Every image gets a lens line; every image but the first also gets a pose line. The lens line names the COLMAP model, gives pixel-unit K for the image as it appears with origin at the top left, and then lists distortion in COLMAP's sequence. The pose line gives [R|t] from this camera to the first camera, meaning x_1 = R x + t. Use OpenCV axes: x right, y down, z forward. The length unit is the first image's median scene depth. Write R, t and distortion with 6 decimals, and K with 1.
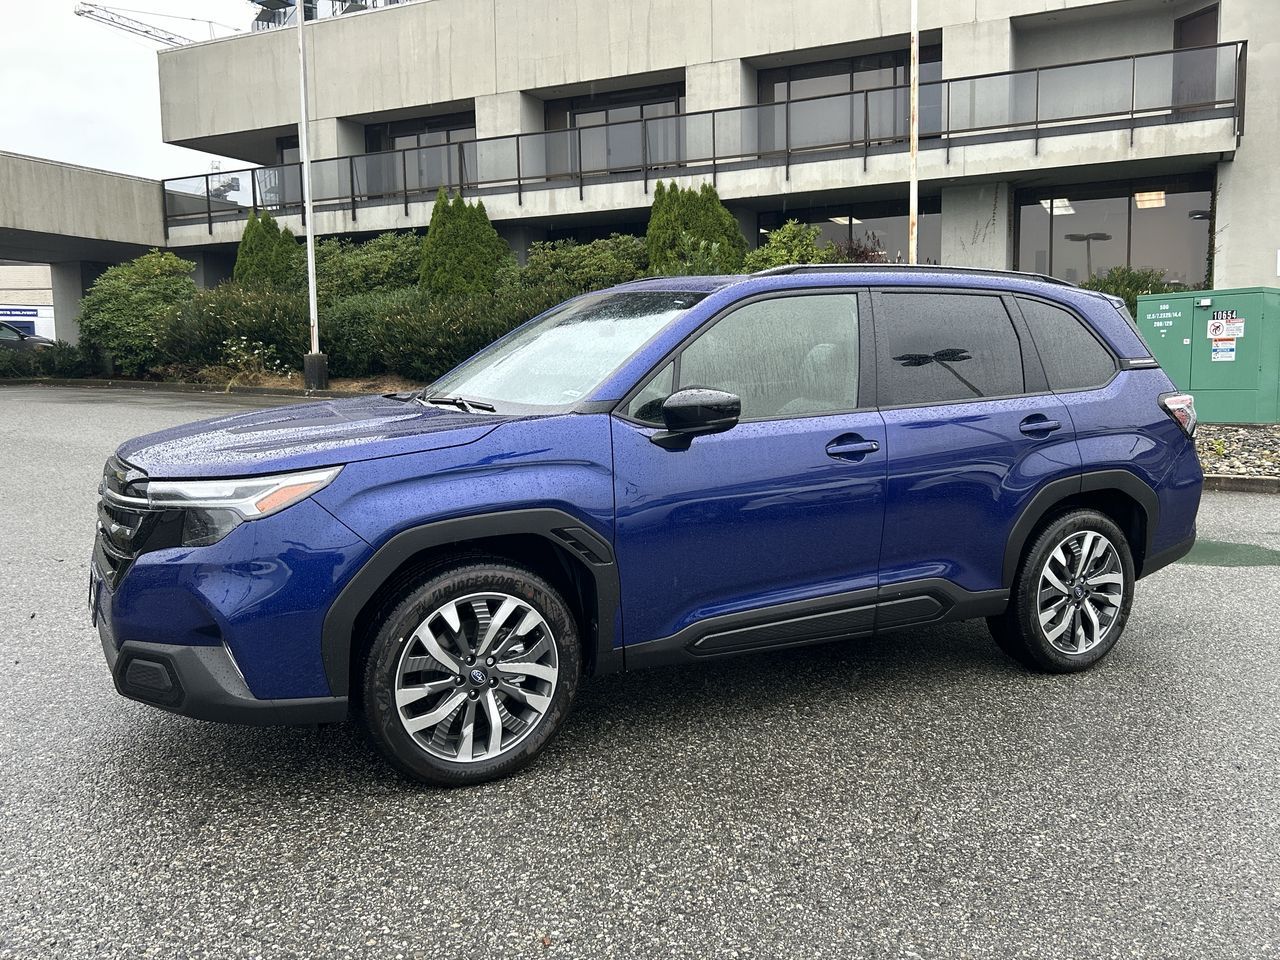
lens RADIAL K [[1097.9, 0, 633.8], [0, 1097.9, 476.8], [0, 0, 1]] dist [0.065493, -0.073591]
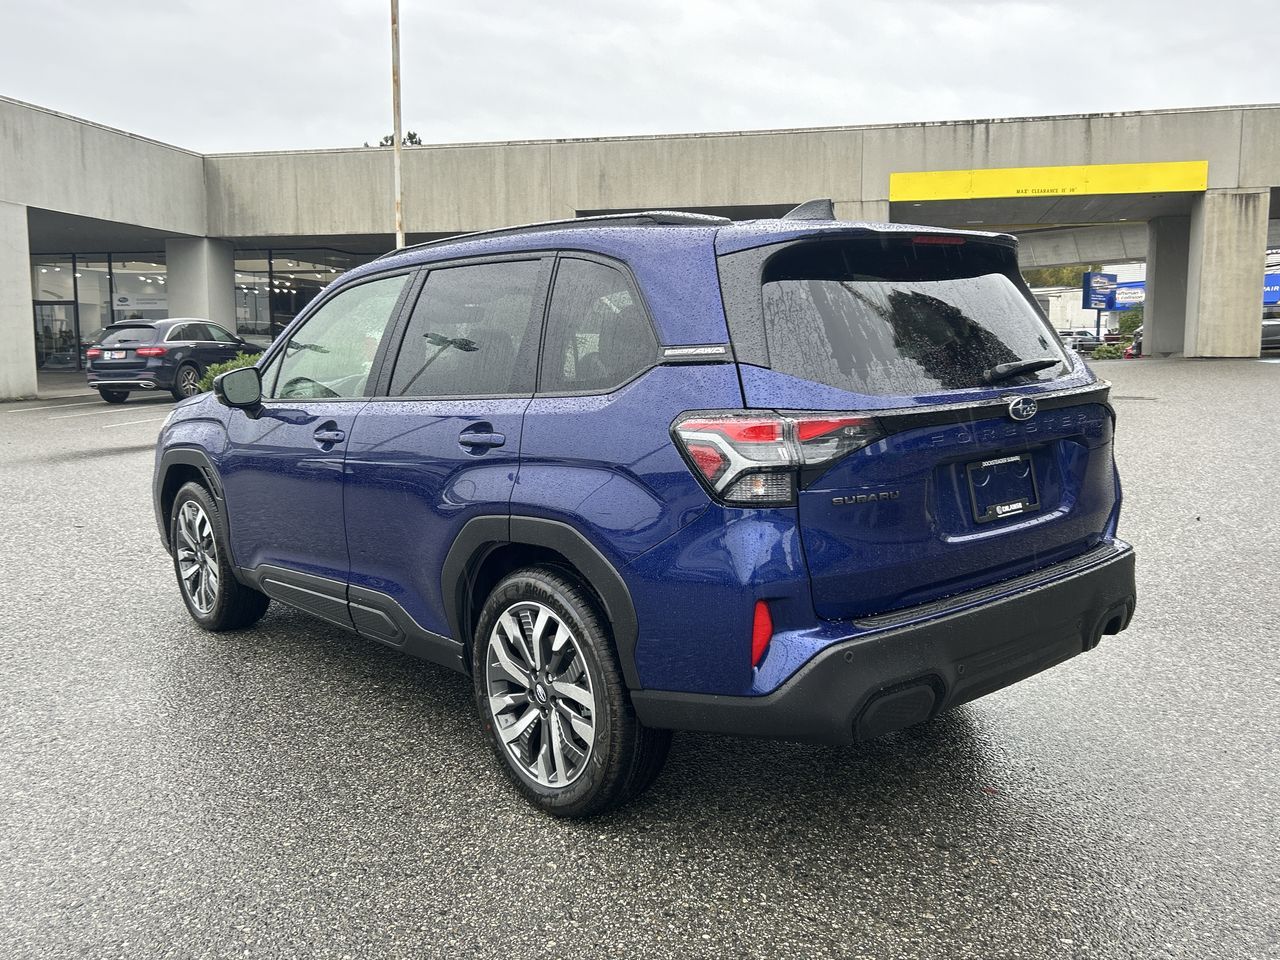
lens RADIAL K [[1106.6, 0, 643.1], [0, 1106.6, 464.2], [0, 0, 1]] dist [0.059657, -0.067879]
pose [[0.207823, 0.108417, -0.972140, 0.224442], [-0.092219, 0.991584, 0.090871, -0.021451], [0.973810, 0.070765, 0.216072, 0.192314]]
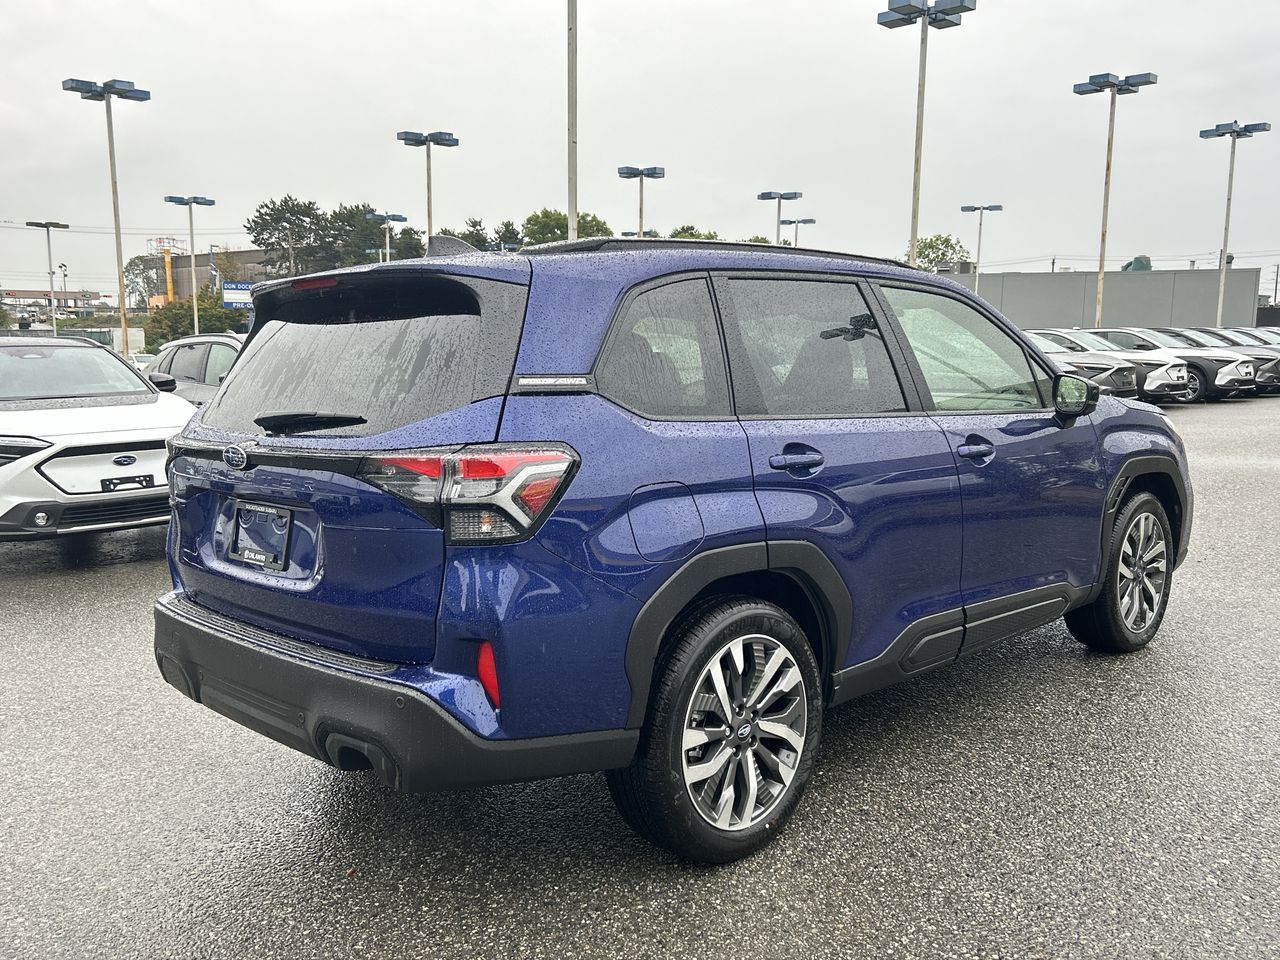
lens RADIAL K [[1110.9, 0, 635.2], [0, 1110.9, 483.0], [0, 0, 1]] dist [0.070451, -0.088955]
pose [[-0.960606, 0.048993, -0.273563, 0.096024], [-0.015297, 0.973526, 0.228066, -0.047973], [0.277494, 0.223266, -0.934425, 0.400931]]
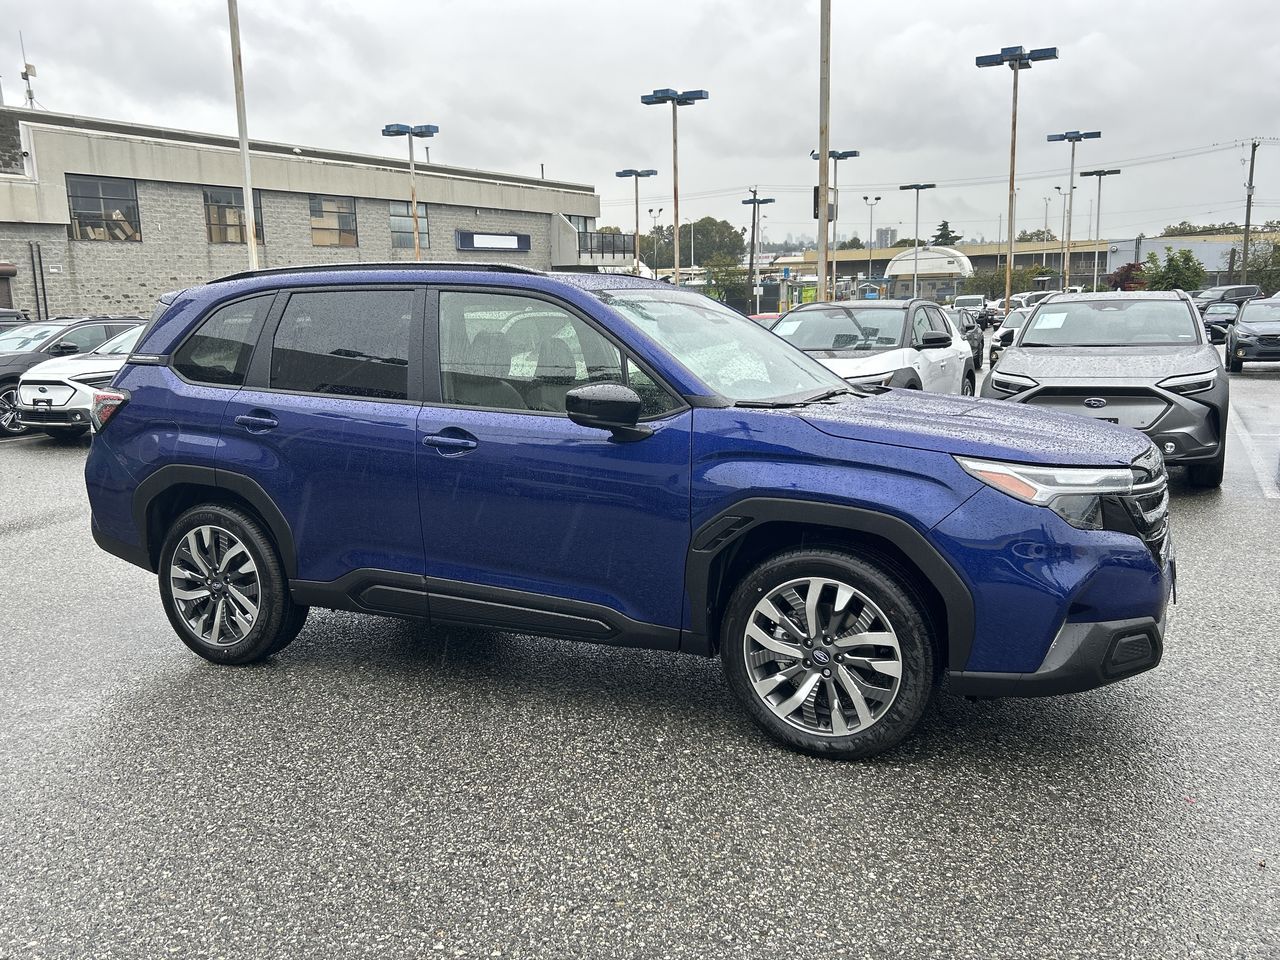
lens RADIAL K [[1111.4, 0, 626.9], [0, 1111.4, 476.4], [0, 0, 1]] dist [0.052969, -0.061005]
pose [[-0.574676, -0.113766, 0.810435, -0.175317], [0.108225, 0.971029, 0.213052, -0.045441], [-0.811194, 0.210145, -0.545714, 0.331957]]
